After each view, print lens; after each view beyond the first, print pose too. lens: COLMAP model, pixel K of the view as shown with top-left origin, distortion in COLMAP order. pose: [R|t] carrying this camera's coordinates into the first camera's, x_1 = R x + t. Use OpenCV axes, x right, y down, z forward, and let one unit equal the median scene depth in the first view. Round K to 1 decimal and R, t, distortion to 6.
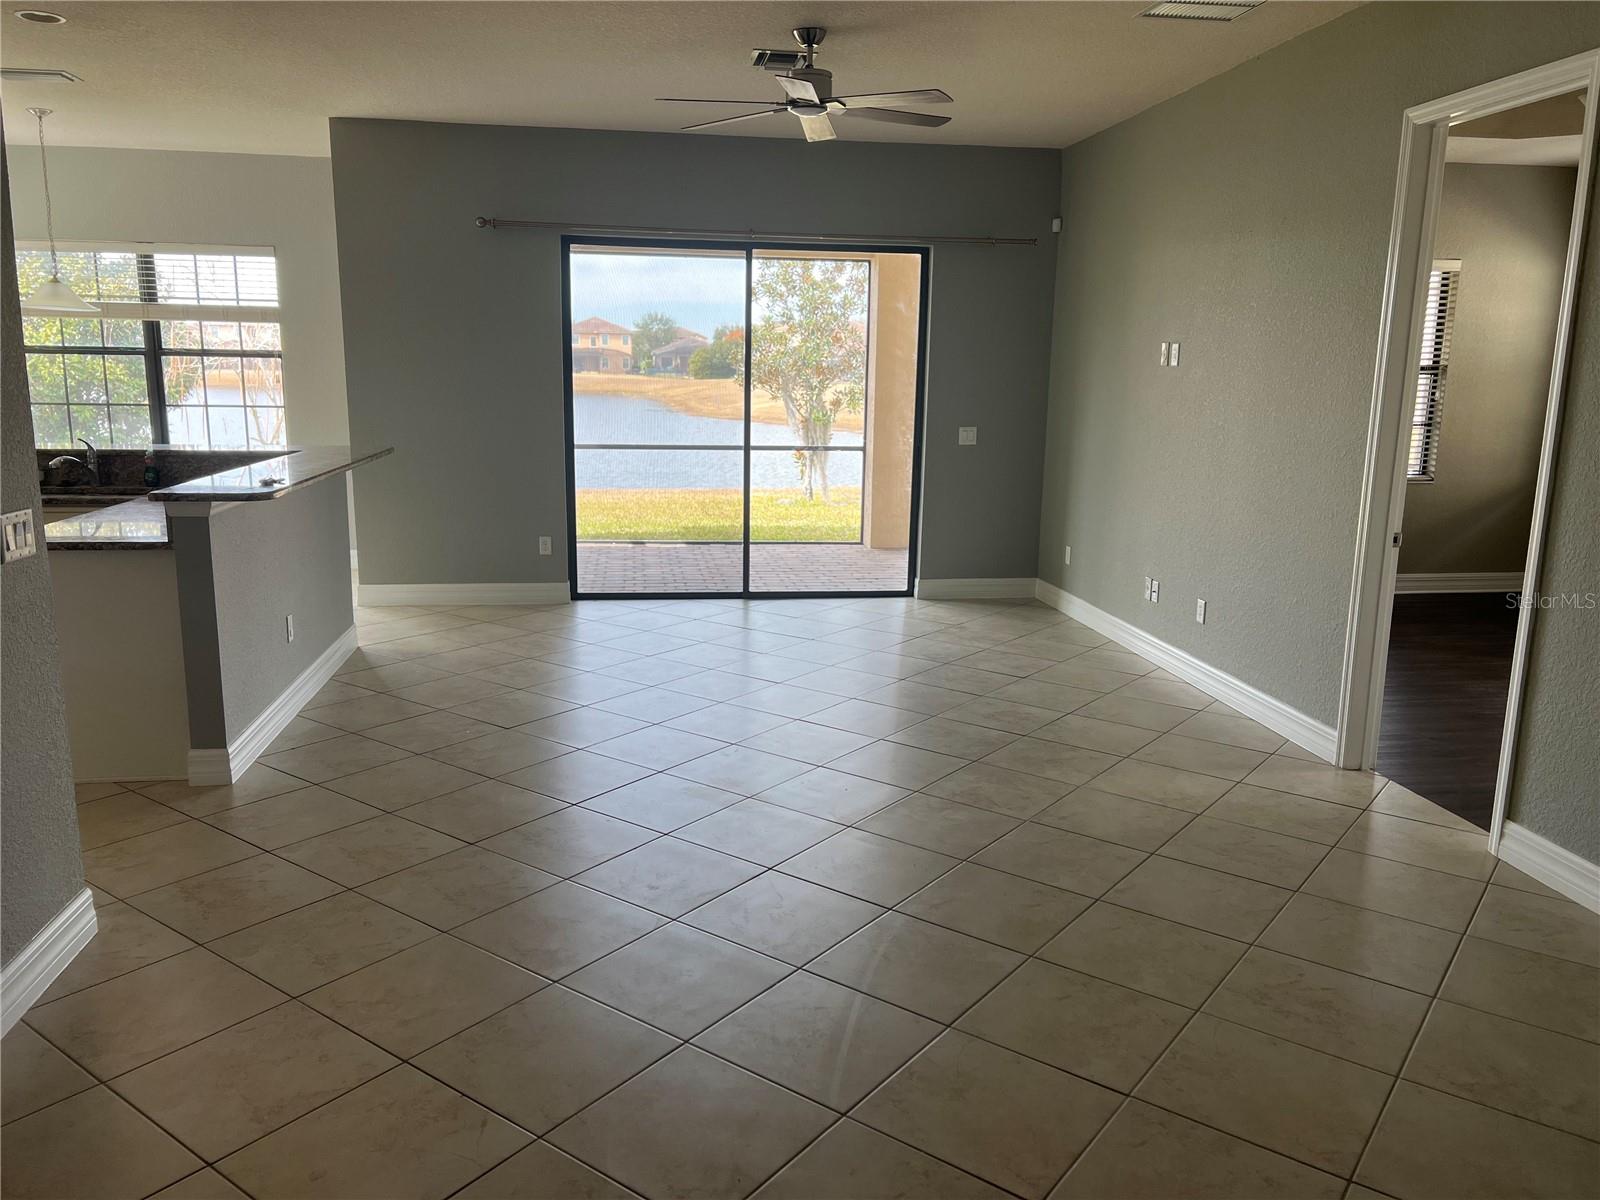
lens RADIAL K [[1200.1, 0, 790.7], [0, 1200.1, 602.3], [0, 0, 1]] dist [0.048477, -0.065832]
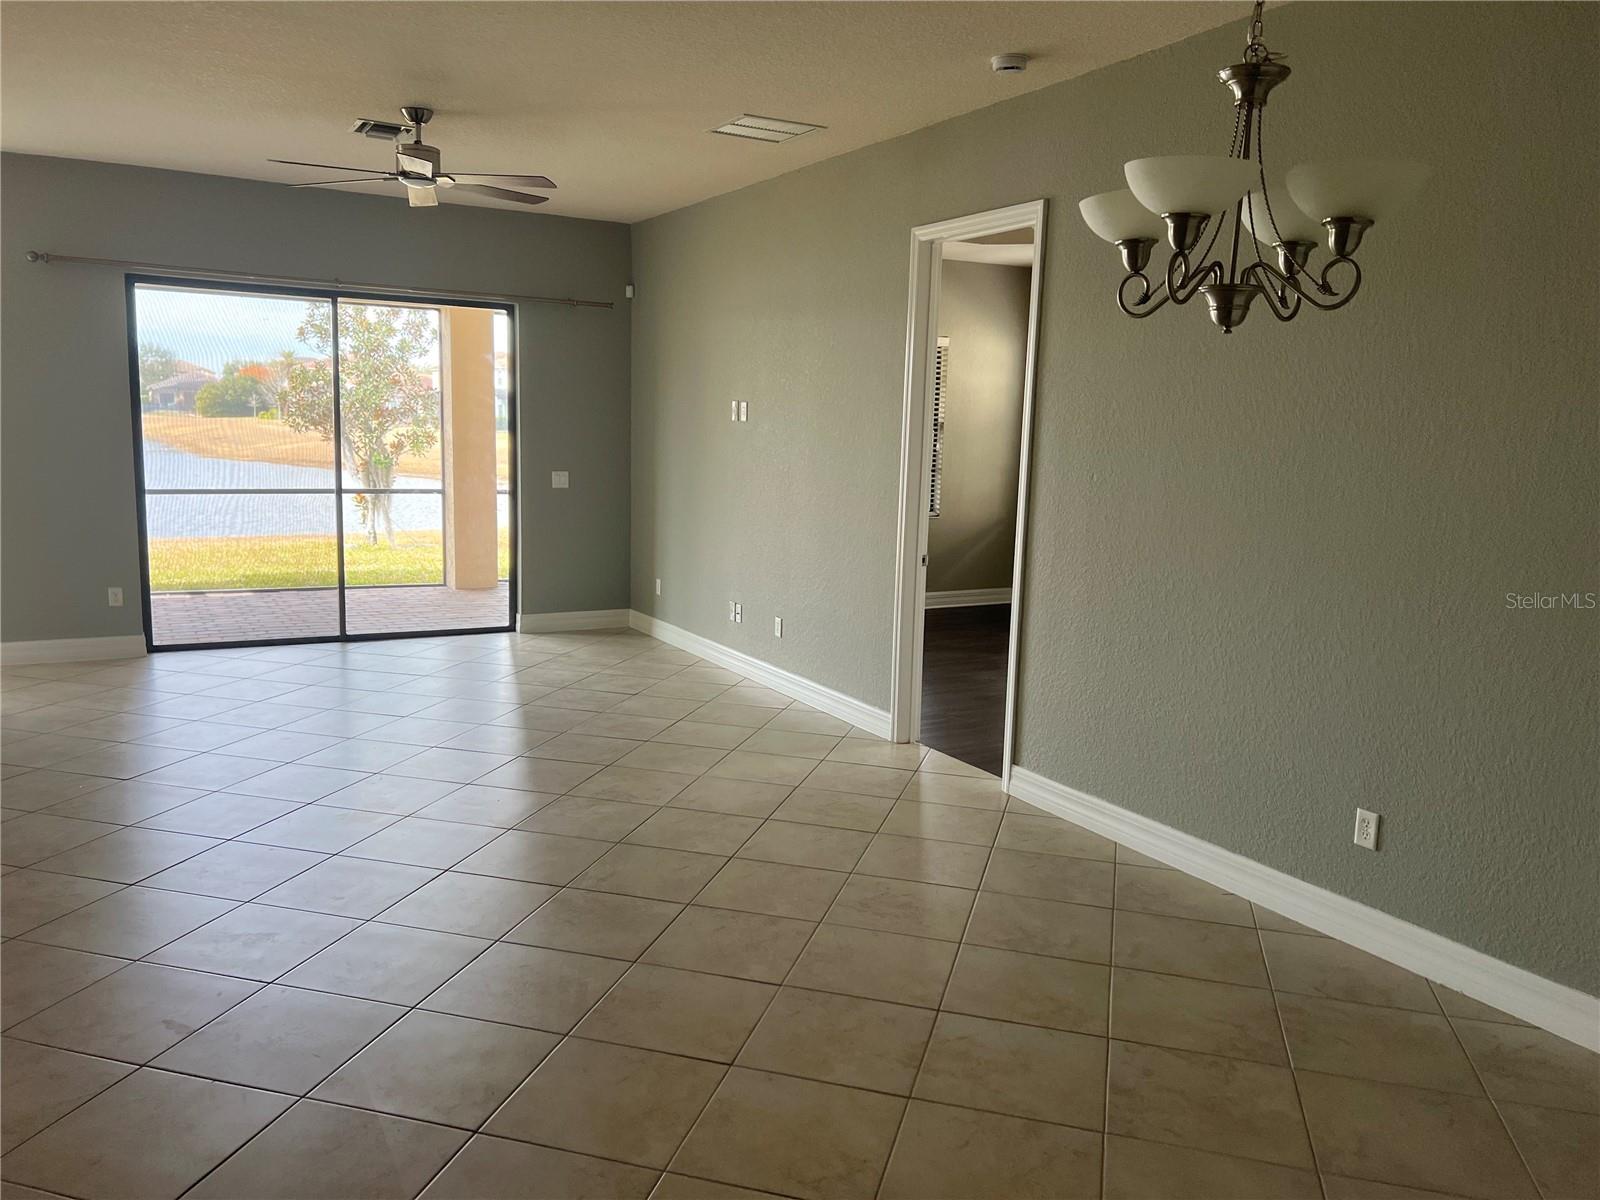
lens RADIAL K [[1200.1, 0, 801.0], [0, 1200.1, 600.9], [0, 0, 1]] dist [0.048477, -0.065832]
pose [[0.928322, -0.040389, 0.369577, -0.059430], [0.053856, 0.998205, -0.026189, 0.010783], [-0.367856, 0.044216, 0.928831, -0.084352]]
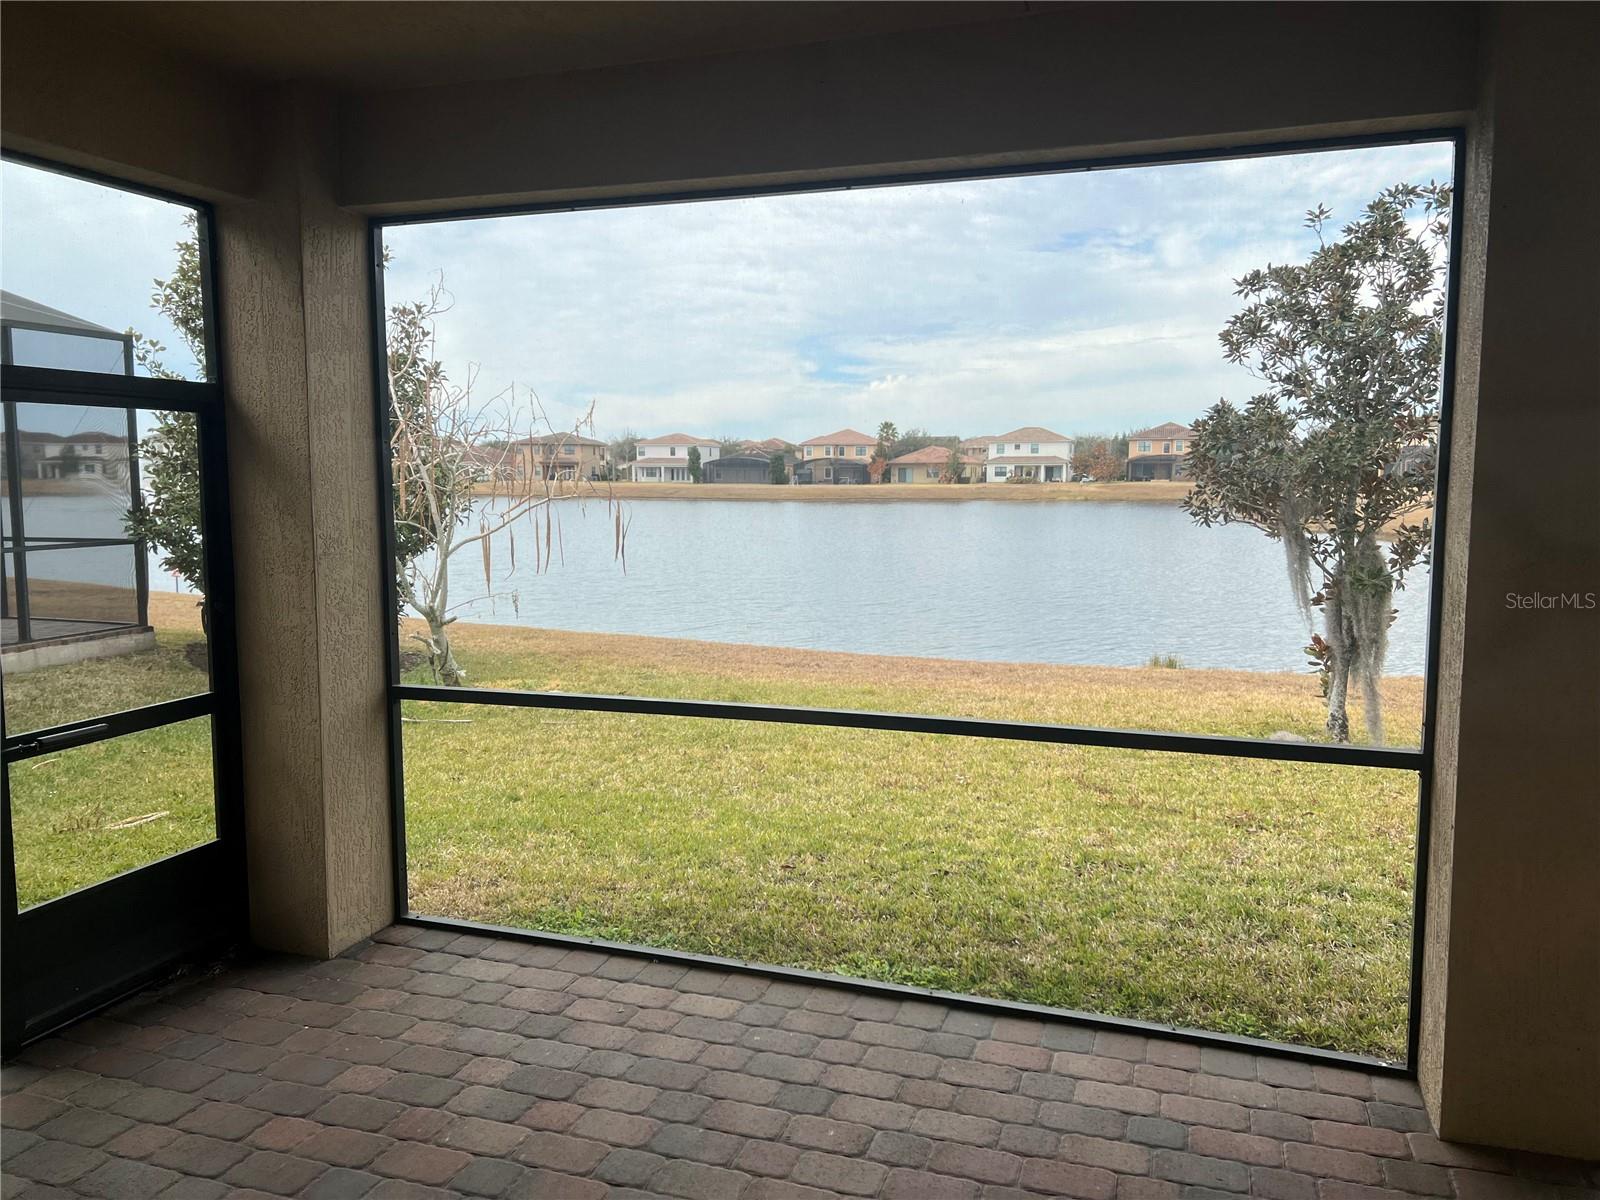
lens RADIAL K [[1200.1, 0, 798.3], [0, 1200.1, 603.2], [0, 0, 1]] dist [0.048477, -0.065832]
pose [[0.894717, 0.028222, -0.445740, 0.084227], [-0.067205, 0.995146, -0.071890, -0.208453], [0.441548, 0.094277, 0.892271, 1.024313]]
